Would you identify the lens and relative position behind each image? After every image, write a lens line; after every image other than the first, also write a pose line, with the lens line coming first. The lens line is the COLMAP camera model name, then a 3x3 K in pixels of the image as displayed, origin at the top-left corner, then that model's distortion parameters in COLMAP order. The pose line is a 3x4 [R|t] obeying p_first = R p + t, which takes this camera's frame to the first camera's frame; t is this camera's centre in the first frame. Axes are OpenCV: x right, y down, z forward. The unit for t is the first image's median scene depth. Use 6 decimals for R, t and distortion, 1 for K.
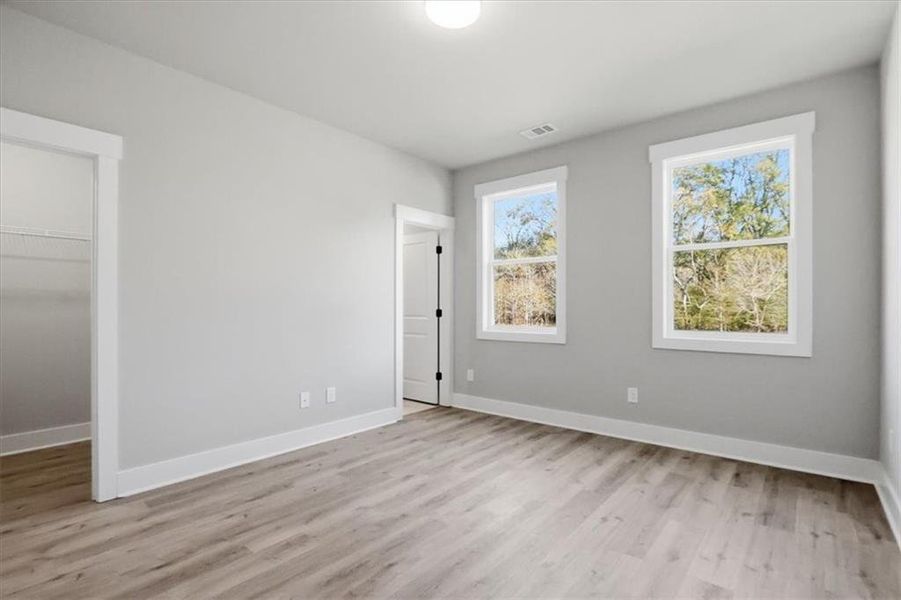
lens RADIAL K [[422.5, 0, 450.5], [0, 422.5, 300.0], [0, 0, 1]] dist [-0.001707, -0.000264]
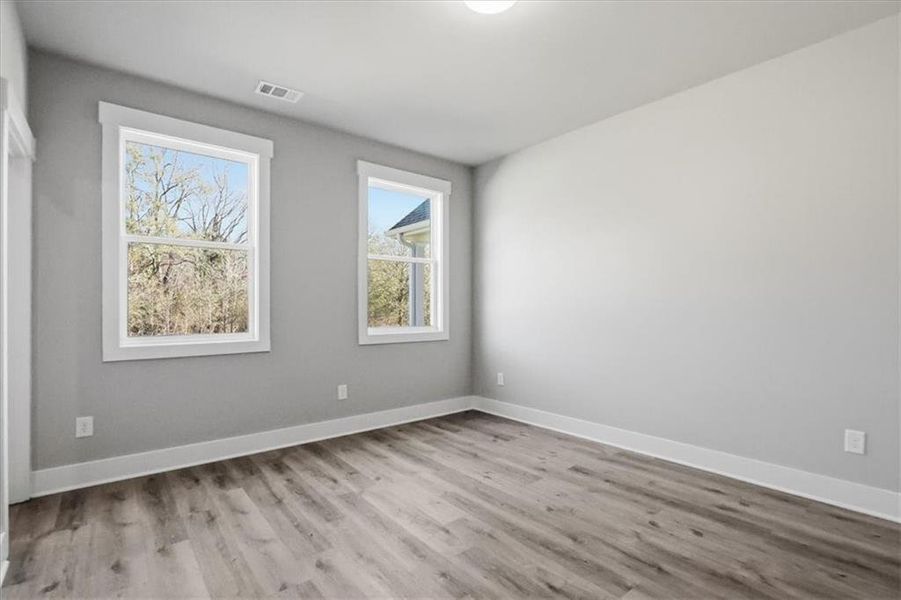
lens RADIAL K [[439.1, 0, 451.3], [0, 439.1, 294.0], [0, 0, 1]] dist [-0.002598, -0.000088]
pose [[0.199930, 0.032452, 0.979273, -0.638695], [-0.010603, 0.999465, -0.030956, 0.017088], [-0.979753, -0.004194, 0.200167, 0.581338]]
